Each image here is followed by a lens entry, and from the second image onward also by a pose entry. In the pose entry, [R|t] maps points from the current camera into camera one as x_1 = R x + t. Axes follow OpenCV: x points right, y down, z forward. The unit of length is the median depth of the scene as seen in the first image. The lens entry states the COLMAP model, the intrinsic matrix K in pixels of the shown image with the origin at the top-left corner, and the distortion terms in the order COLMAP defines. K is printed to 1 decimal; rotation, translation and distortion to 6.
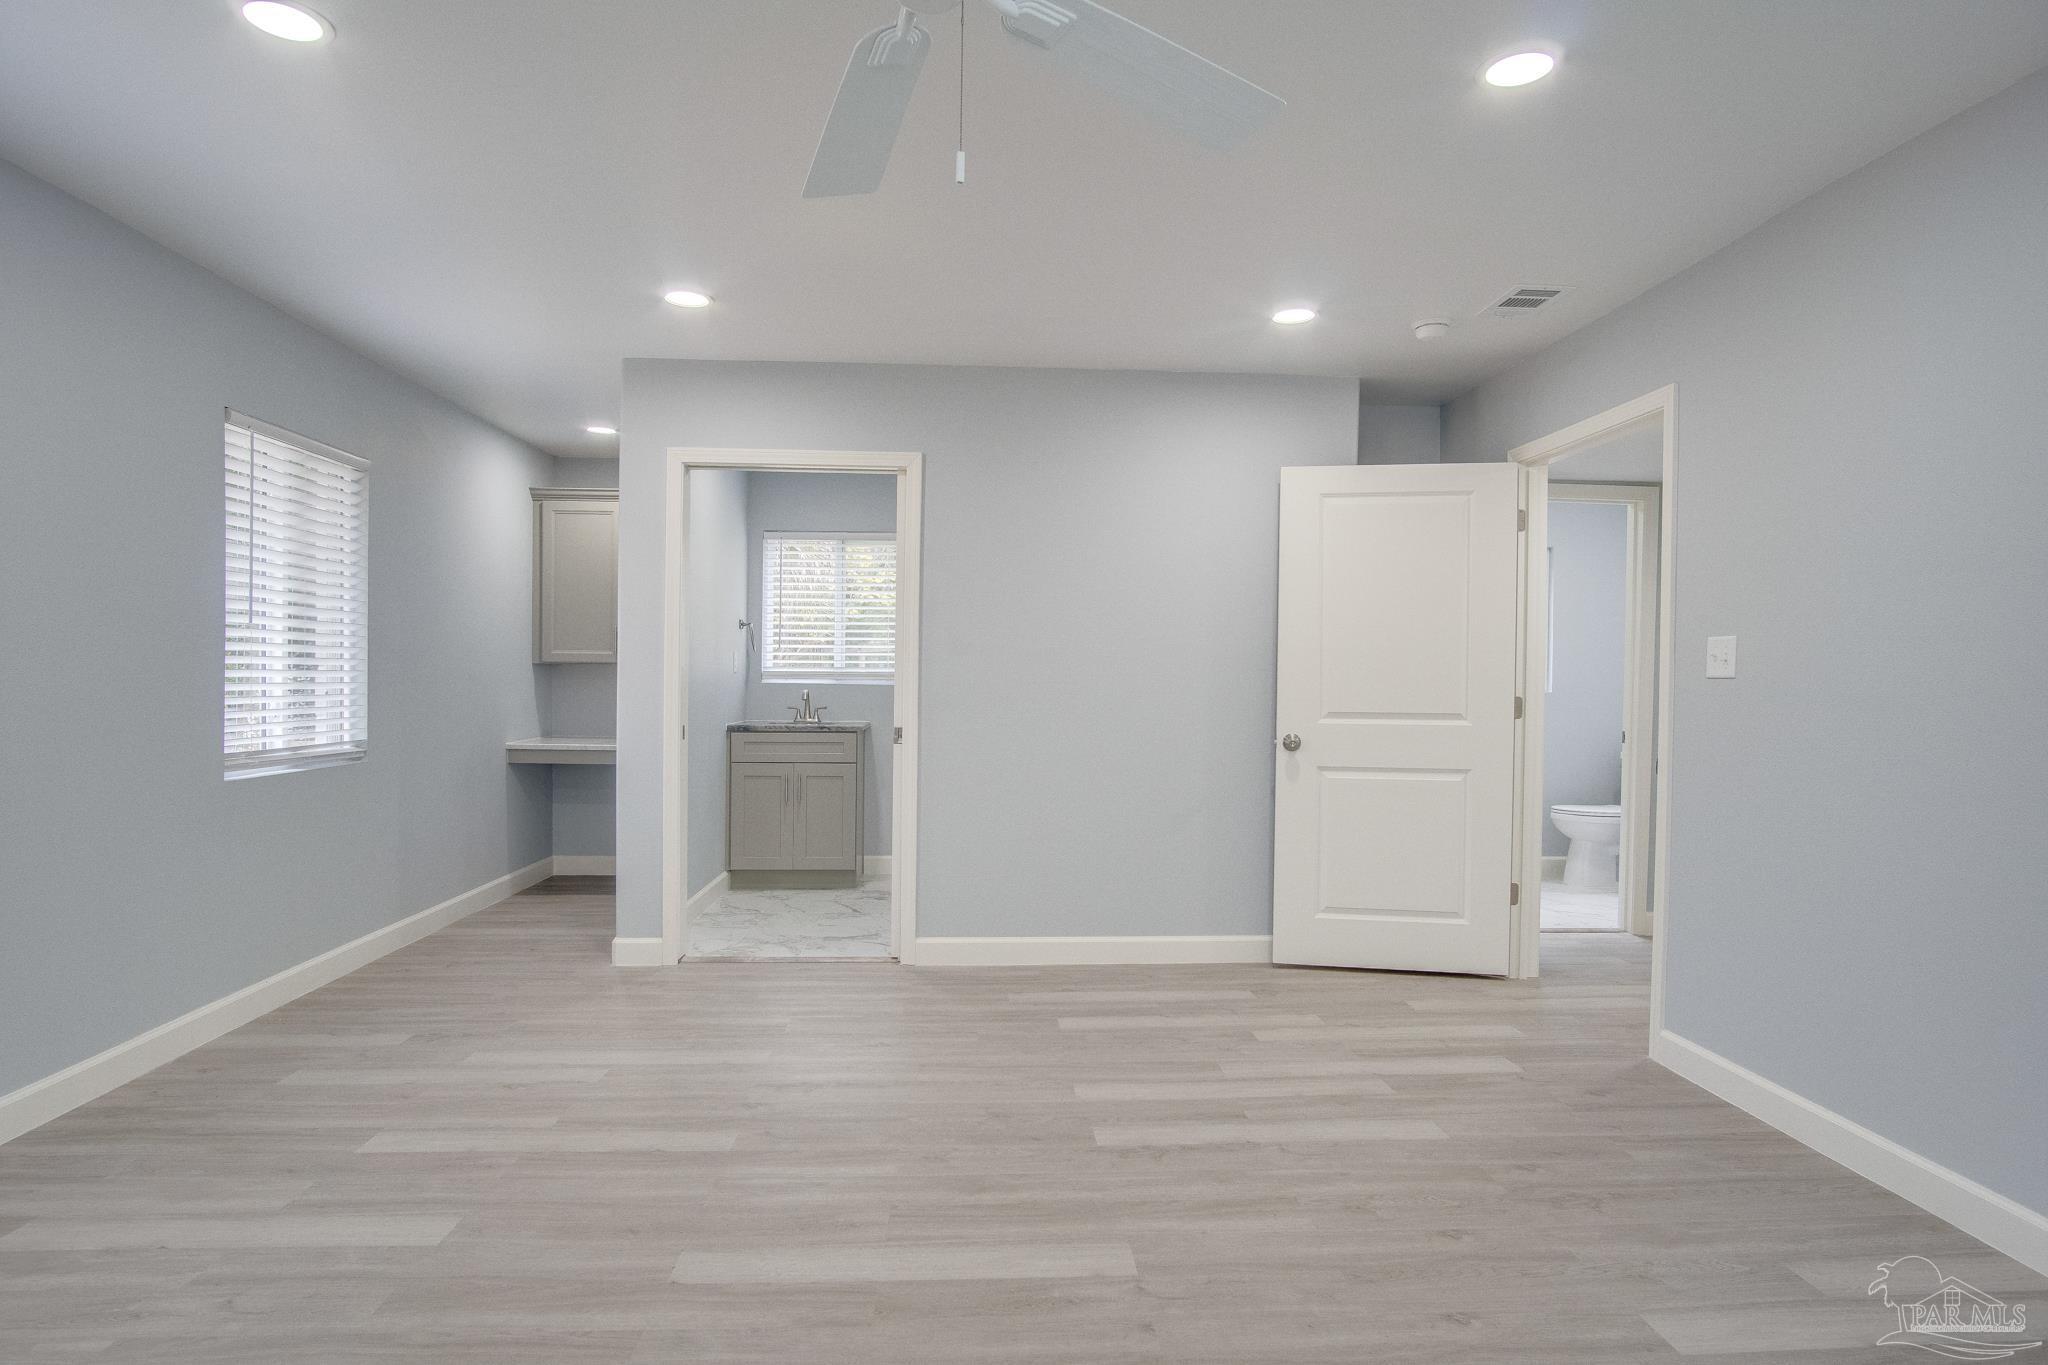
lens RADIAL K [[1097.7, 0, 1025.4], [0, 1097.7, 694.8], [0, 0, 1]] dist [-0.035041, 0.009768]
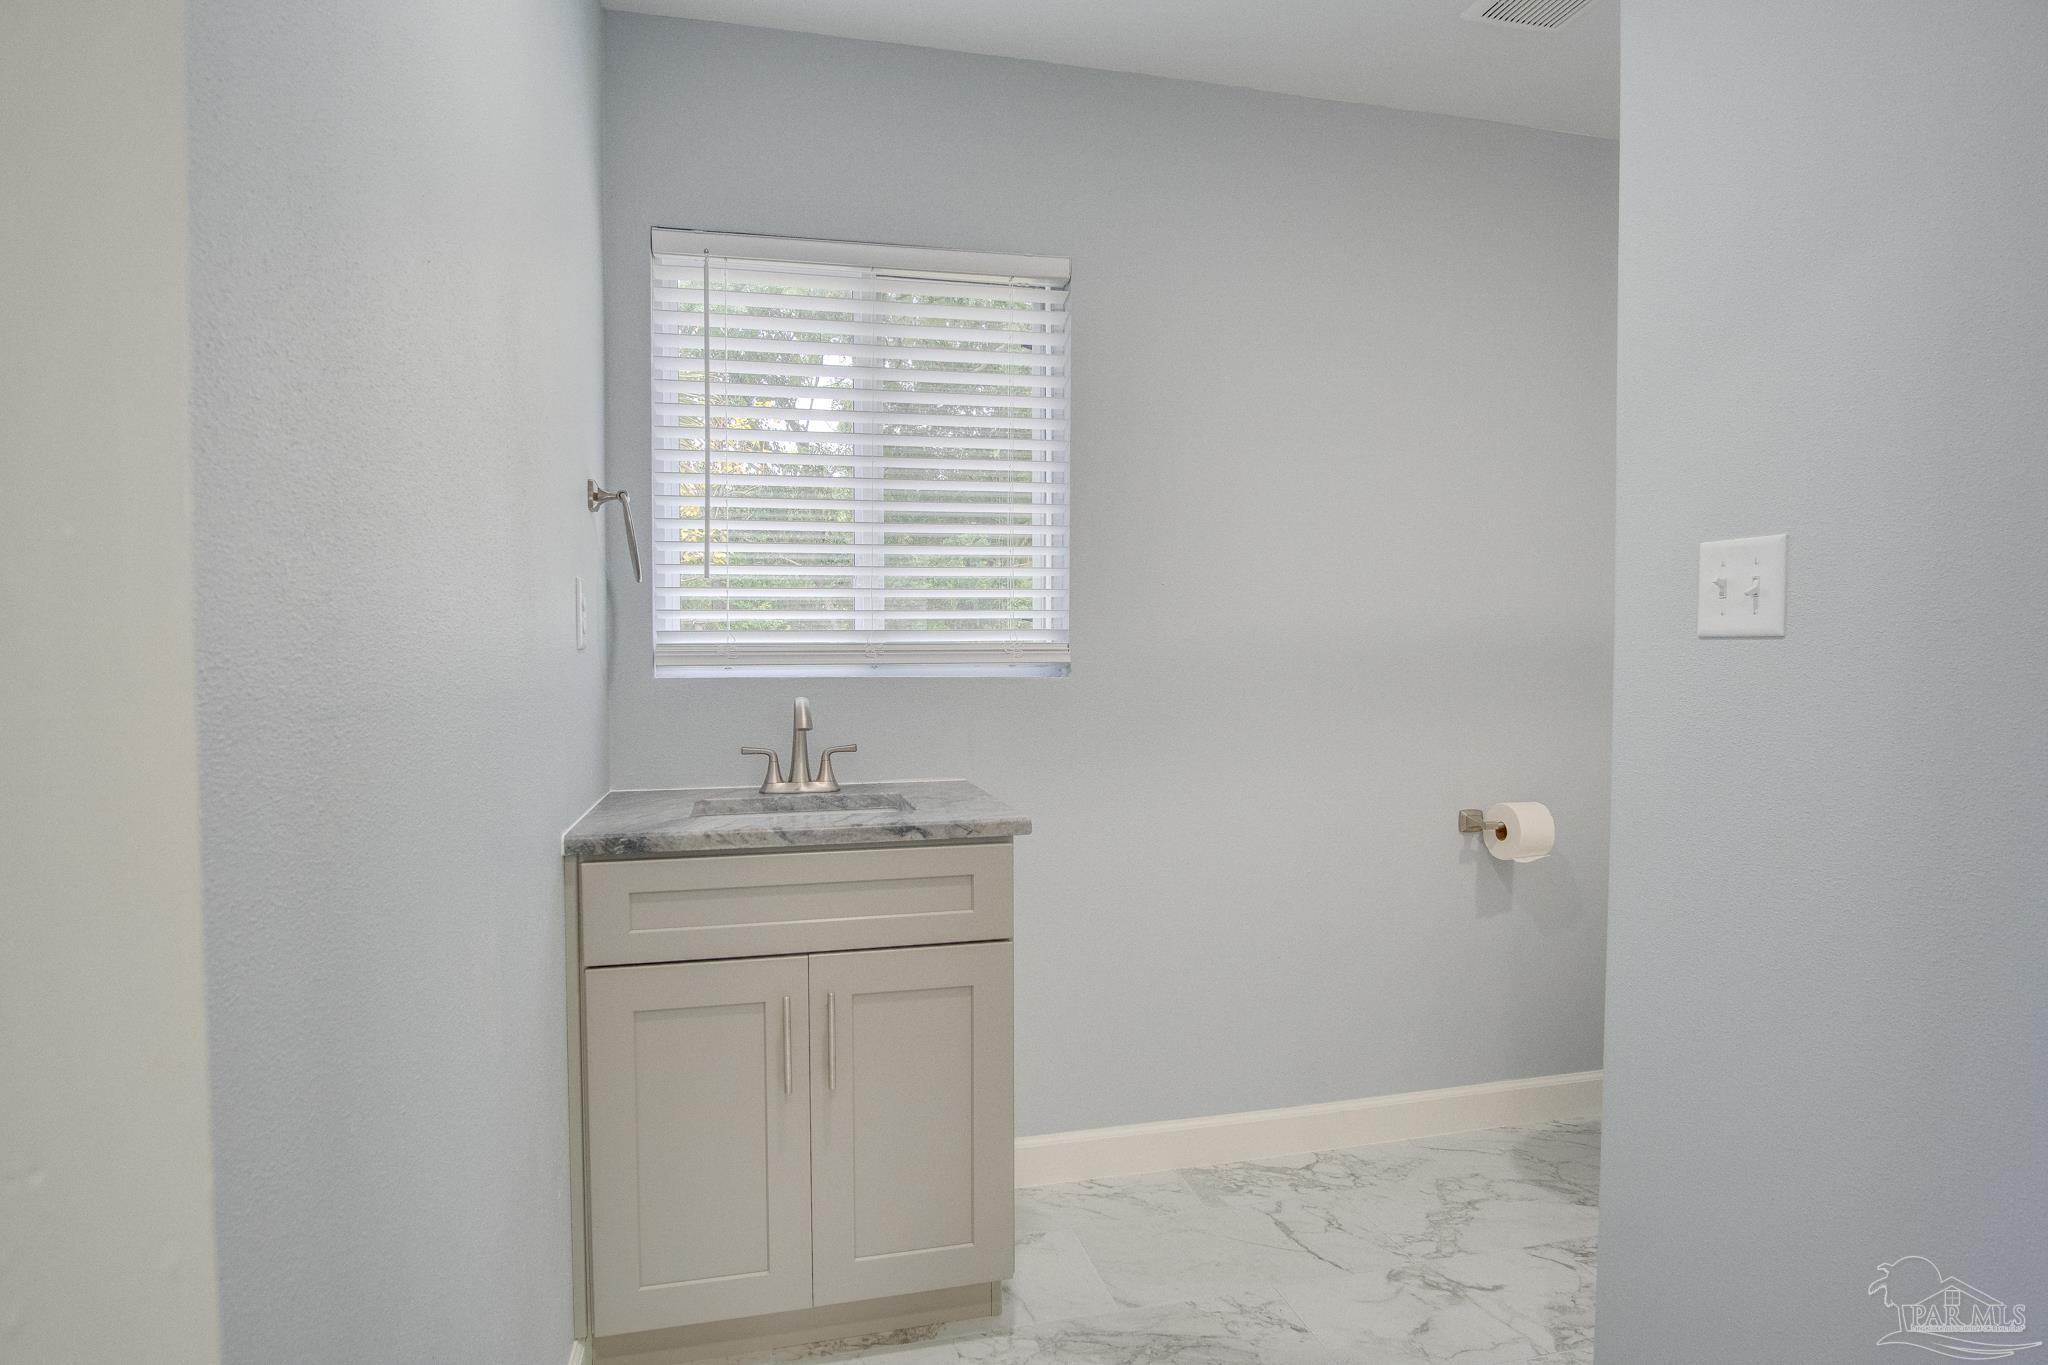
lens RADIAL K [[1097.7, 0, 1025.4], [0, 1097.7, 694.8], [0, 0, 1]] dist [-0.035041, 0.009768]
pose [[0.983676, -0.024393, 0.178285, -0.198581], [0.018880, 0.999292, 0.032552, -0.015750], [-0.178953, -0.028655, 0.983440, 0.682454]]
